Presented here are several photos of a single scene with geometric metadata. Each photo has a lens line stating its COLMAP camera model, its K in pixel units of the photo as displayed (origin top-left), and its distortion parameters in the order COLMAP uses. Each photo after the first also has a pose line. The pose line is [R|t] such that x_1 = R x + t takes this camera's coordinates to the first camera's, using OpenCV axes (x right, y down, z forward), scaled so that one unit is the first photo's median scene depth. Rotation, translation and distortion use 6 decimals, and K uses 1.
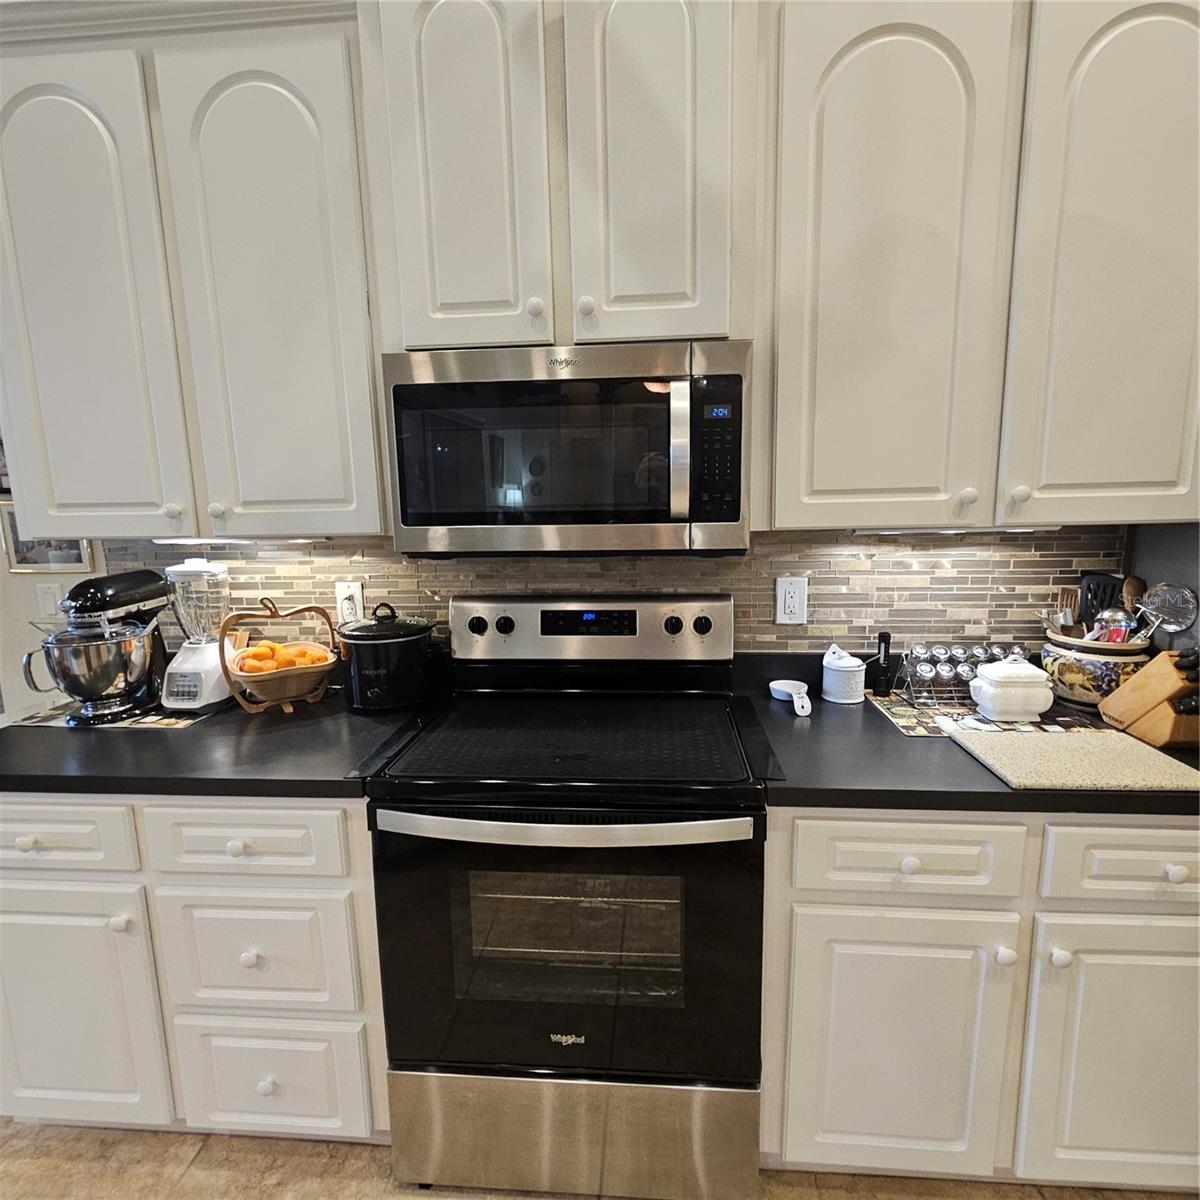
lens RADIAL K [[671.6, 0, 600.0], [0, 671.6, 600.0], [0, 0, 1]] dist [0.011520, -0.002318]
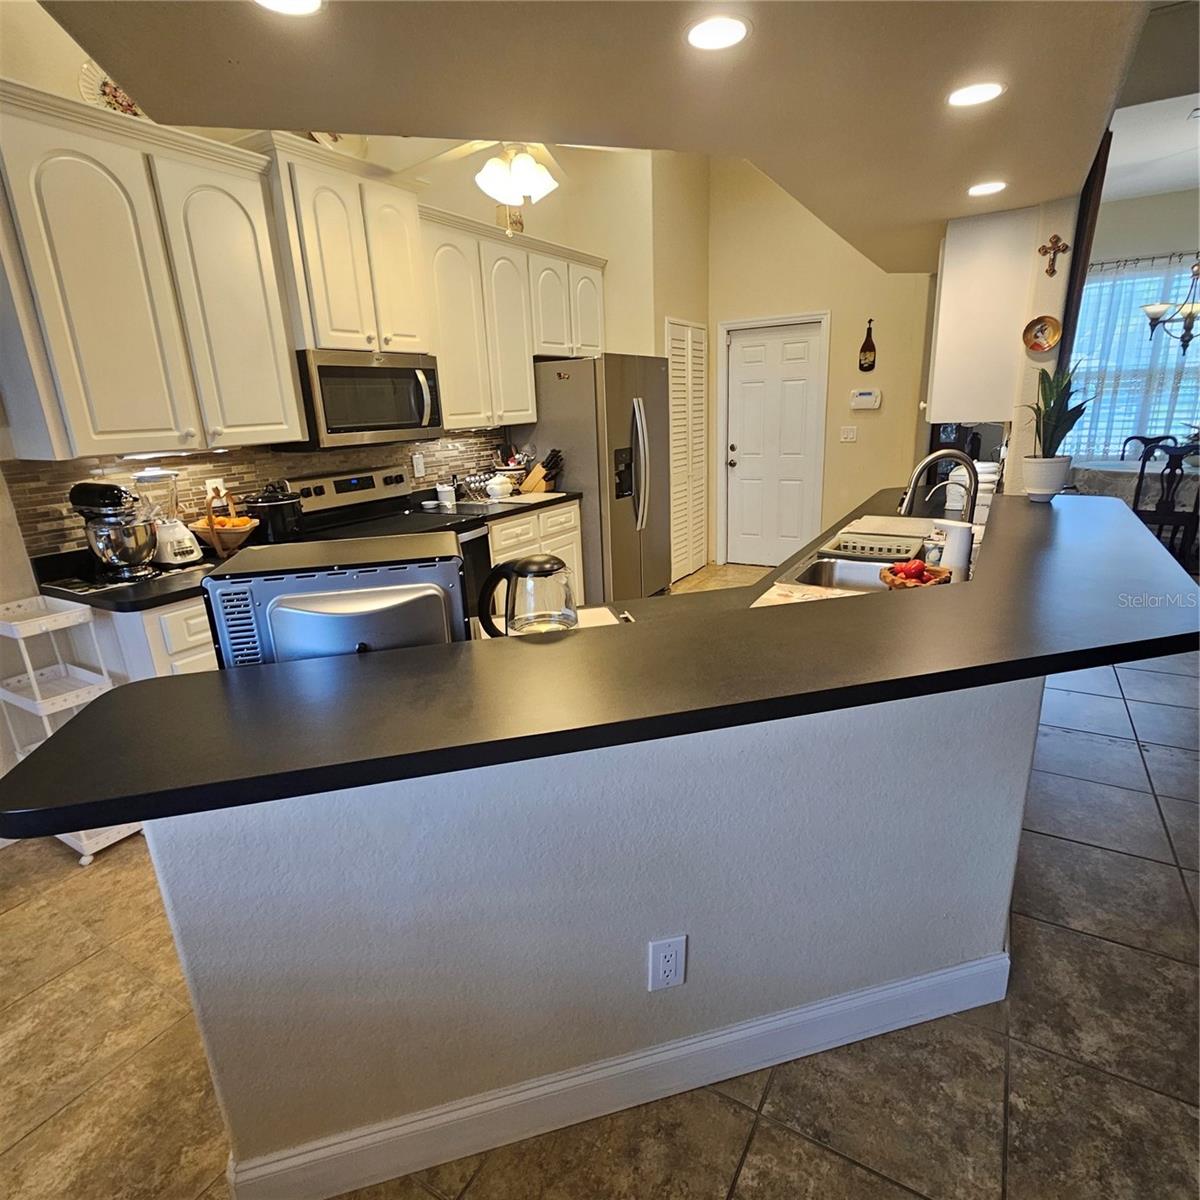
lens RADIAL K [[658.5, 0, 620.9], [0, 658.5, 598.3], [0, 0, 1]] dist [-0.020107, 0.029677]
pose [[0.426596, -0.256885, 0.867194, -1.464255], [0.174782, 0.964158, 0.199629, 0.108750], [-0.887394, 0.066409, 0.456204, -0.570396]]
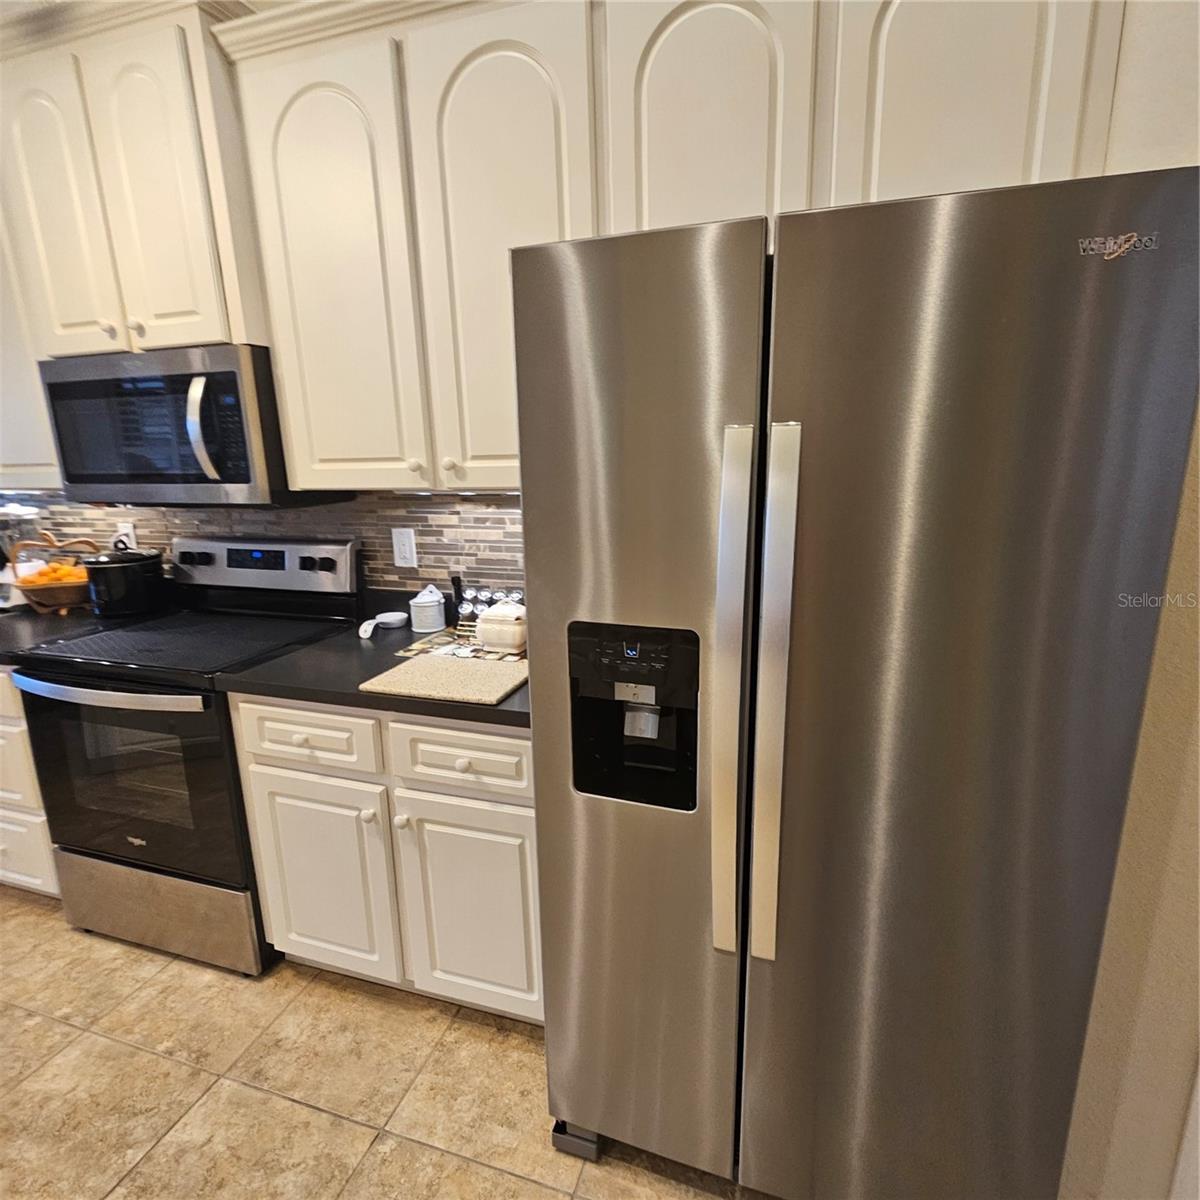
lens RADIAL K [[658.5, 0, 620.9], [0, 658.5, 598.3], [0, 0, 1]] dist [-0.020107, 0.029677]
pose [[0.972608, 0.051864, -0.226590, 0.970086], [-0.036839, 0.996863, 0.070046, -0.006391], [0.229512, -0.059780, 0.971468, -0.082500]]
